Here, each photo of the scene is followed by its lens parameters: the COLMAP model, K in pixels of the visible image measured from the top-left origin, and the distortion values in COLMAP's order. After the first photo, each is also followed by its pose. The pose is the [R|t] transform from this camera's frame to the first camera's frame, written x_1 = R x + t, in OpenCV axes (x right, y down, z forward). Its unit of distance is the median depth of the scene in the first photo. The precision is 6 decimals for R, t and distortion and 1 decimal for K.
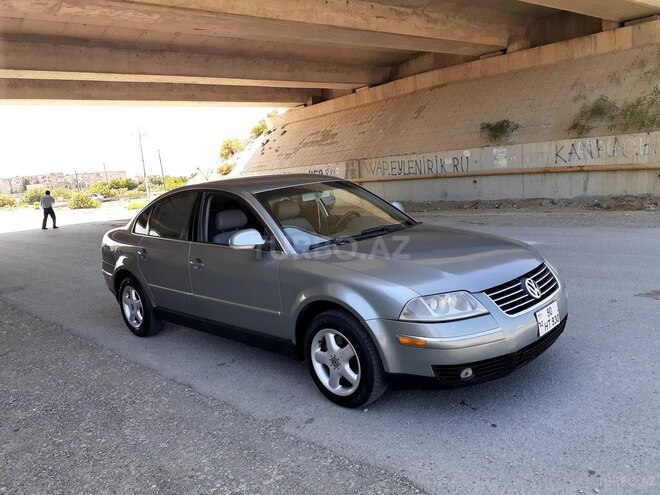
lens RADIAL K [[523.6, 0, 325.0], [0, 523.6, 248.3], [0, 0, 1]] dist [0.007521, -0.046453]
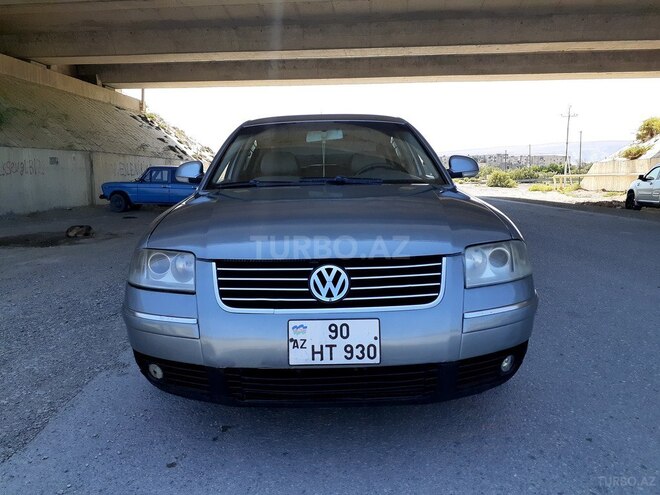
lens RADIAL K [[523.6, 0, 325.0], [0, 523.6, 248.3], [0, 0, 1]] dist [0.007521, -0.046453]
pose [[0.705593, 0.177130, -0.686122, 0.094843], [-0.154761, 0.983401, 0.094723, -0.001386], [0.691511, 0.039349, 0.721293, 0.073585]]
